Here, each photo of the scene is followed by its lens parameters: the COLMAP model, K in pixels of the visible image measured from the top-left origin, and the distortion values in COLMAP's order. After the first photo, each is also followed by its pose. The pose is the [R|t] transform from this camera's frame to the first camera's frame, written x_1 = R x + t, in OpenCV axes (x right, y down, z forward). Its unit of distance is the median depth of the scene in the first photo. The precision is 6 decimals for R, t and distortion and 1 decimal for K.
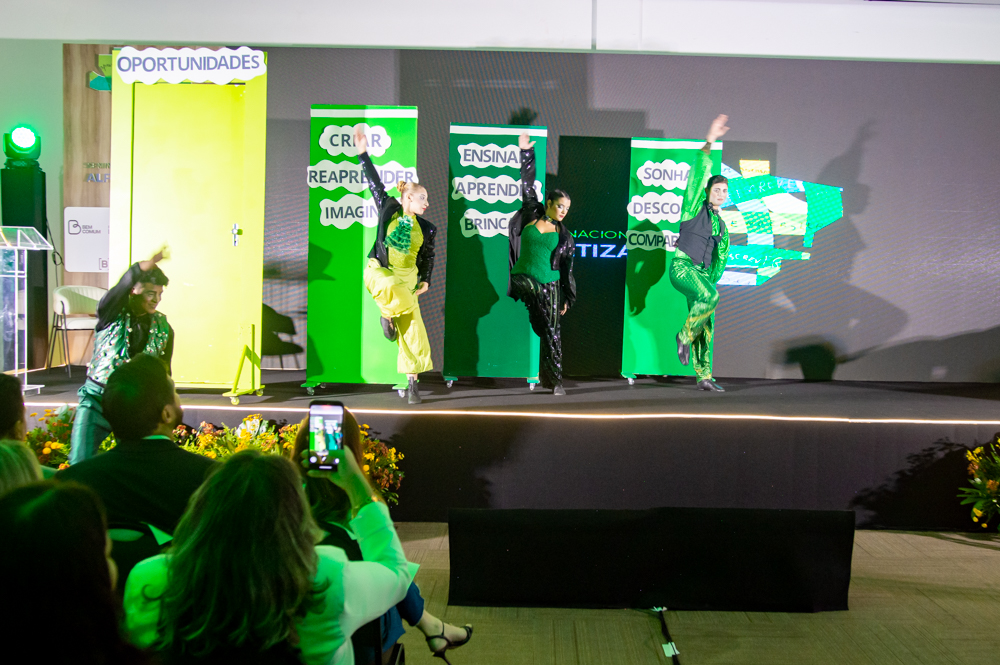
lens RADIAL K [[888.3, 0, 498.9], [0, 888.3, 330.5], [0, 0, 1]] dist [-0.007221, 0.004805]
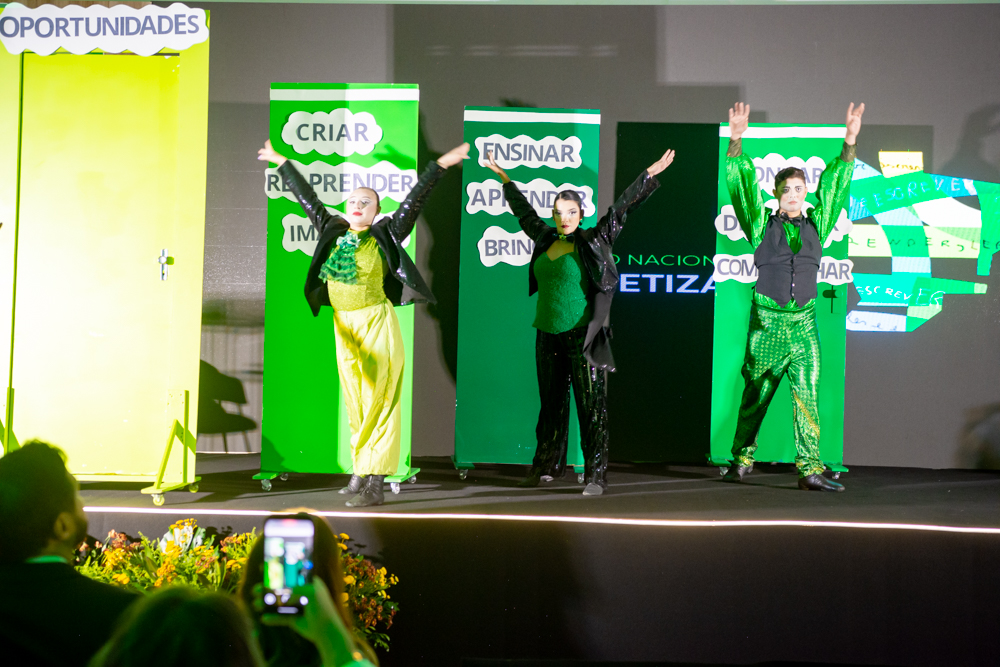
lens RADIAL K [[1487.9, 0, 500.9], [0, 1487.9, 334.3], [0, 0, 1]] dist [0.146820, 0.000000]
pose [[0.998263, -0.004411, -0.058751, 0.044033], [0.000121, 0.997345, -0.072825, 0.035858], [0.058917, 0.072692, 0.995613, -0.178528]]
